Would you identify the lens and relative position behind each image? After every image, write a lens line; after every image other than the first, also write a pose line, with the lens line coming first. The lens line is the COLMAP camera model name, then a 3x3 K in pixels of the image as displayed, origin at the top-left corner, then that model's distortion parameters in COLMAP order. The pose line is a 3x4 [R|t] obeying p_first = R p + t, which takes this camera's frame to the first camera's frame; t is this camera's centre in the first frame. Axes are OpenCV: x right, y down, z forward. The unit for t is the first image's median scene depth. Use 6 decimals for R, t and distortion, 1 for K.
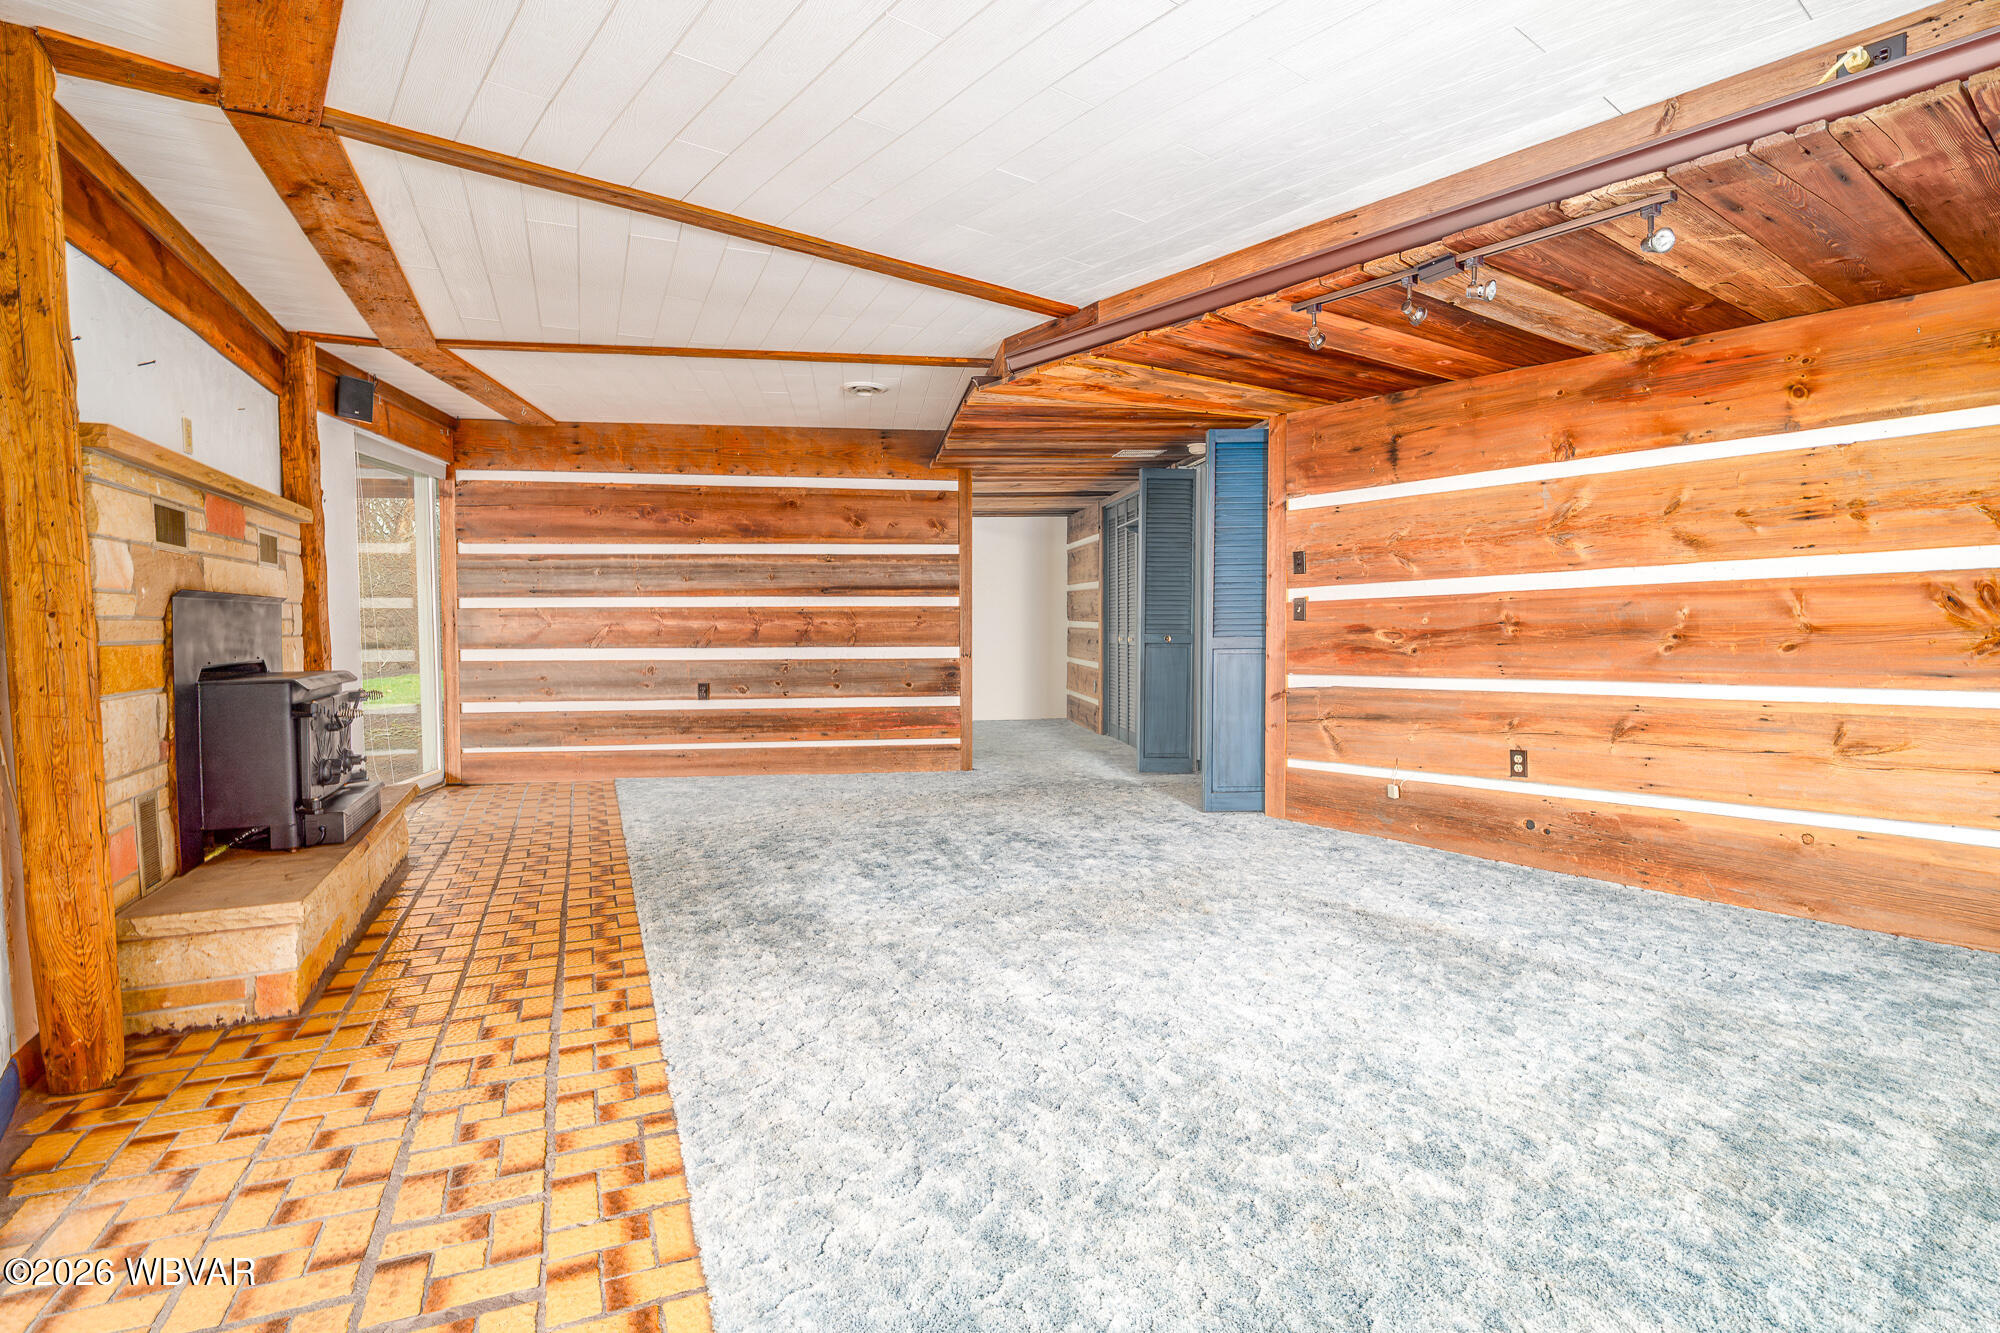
lens RADIAL K [[961.4, 0, 1005.5], [0, 961.4, 666.3], [0, 0, 1]] dist [-0.004125, -0.001370]
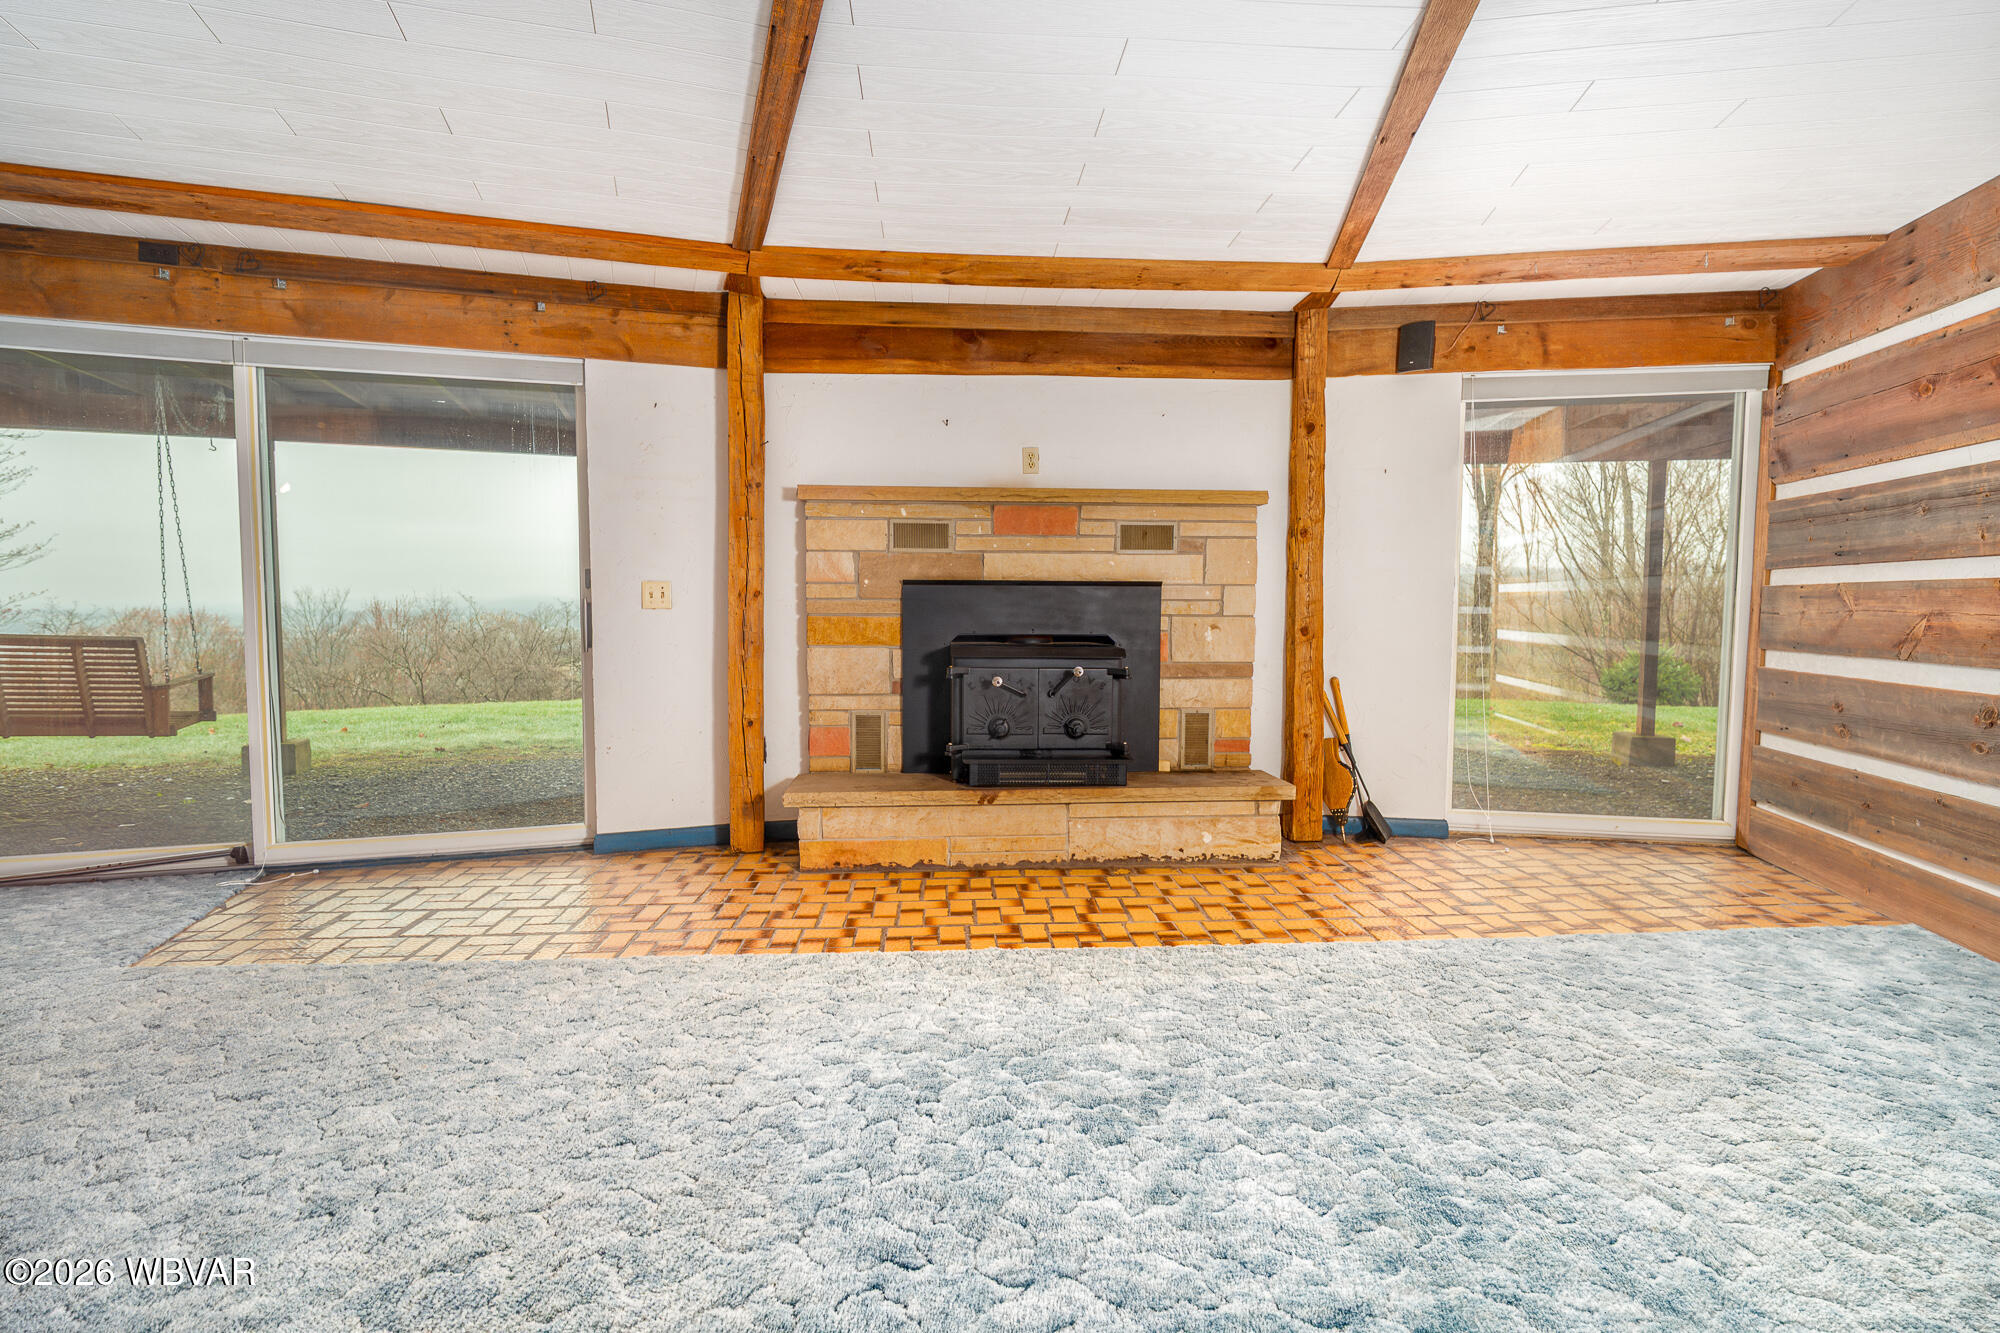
lens RADIAL K [[961.4, 0, 1005.5], [0, 961.4, 666.3], [0, 0, 1]] dist [-0.004125, -0.001370]
pose [[-0.332083, 0.067087, -0.940861, 0.429944], [-0.049492, 0.994854, 0.088405, -0.077045], [0.941951, 0.075923, -0.327054, 1.475171]]
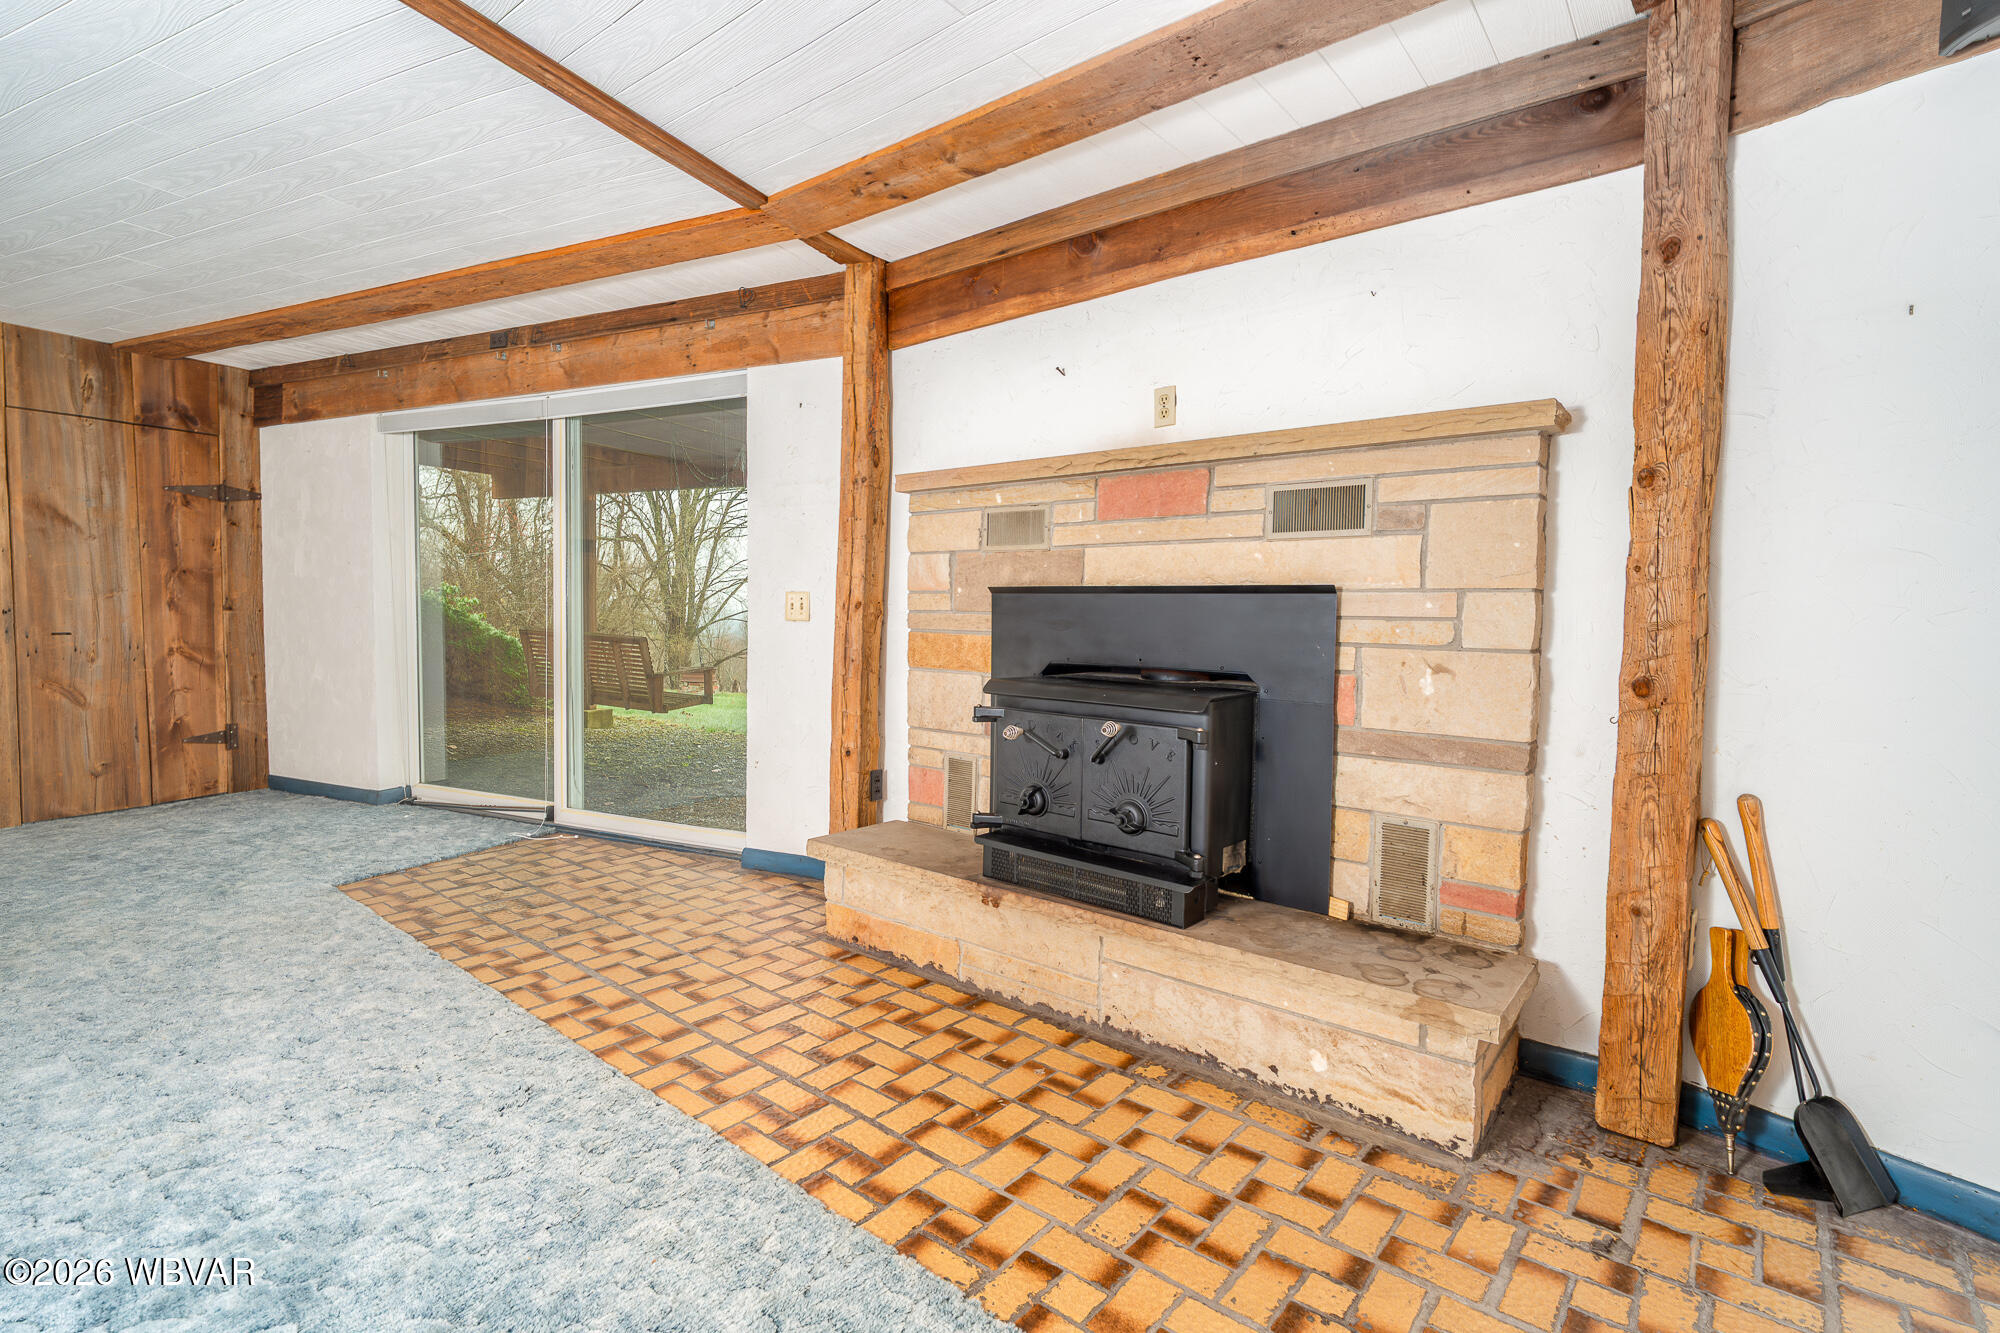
lens RADIAL K [[935.1, 0, 995.1], [0, 935.1, 662.4], [0, 0, 1]] dist [-0.008297, -0.000490]
pose [[-0.893706, 0.016344, -0.448355, -0.343881], [-0.032418, 0.994372, 0.100866, -0.091996], [0.447480, 0.104679, -0.888146, 1.780864]]
